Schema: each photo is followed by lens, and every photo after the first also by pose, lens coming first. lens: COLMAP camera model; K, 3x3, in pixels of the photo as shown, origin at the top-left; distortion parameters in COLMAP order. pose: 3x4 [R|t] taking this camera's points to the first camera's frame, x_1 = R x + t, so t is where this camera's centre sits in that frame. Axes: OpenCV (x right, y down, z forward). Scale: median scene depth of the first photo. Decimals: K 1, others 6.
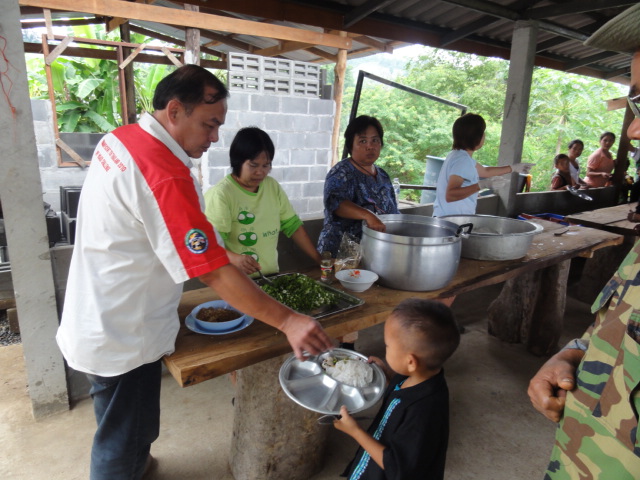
lens RADIAL K [[452.8, 0, 322.6], [0, 452.8, 240.1], [0, 0, 1]] dist [-0.003182, 0.010294]
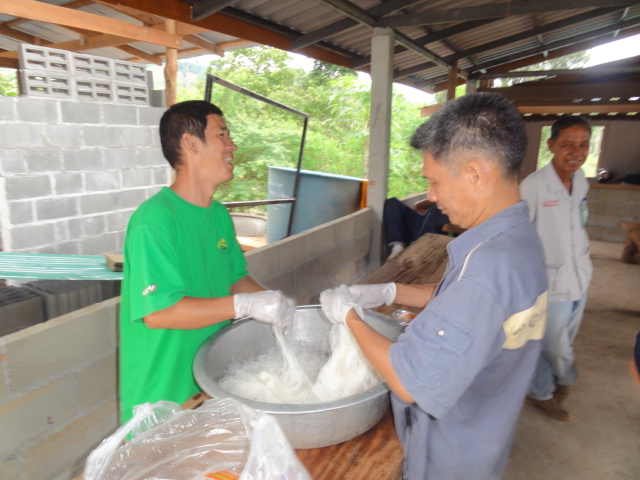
lens RADIAL K [[452.8, 0, 317.5], [0, 452.8, 238.7], [0, 0, 1]] dist [-0.003182, 0.010294]
pose [[0.918856, -0.108112, 0.379494, -0.069946], [0.112130, 0.993626, 0.011572, -0.048664], [-0.378326, 0.031919, 0.925122, 0.129355]]
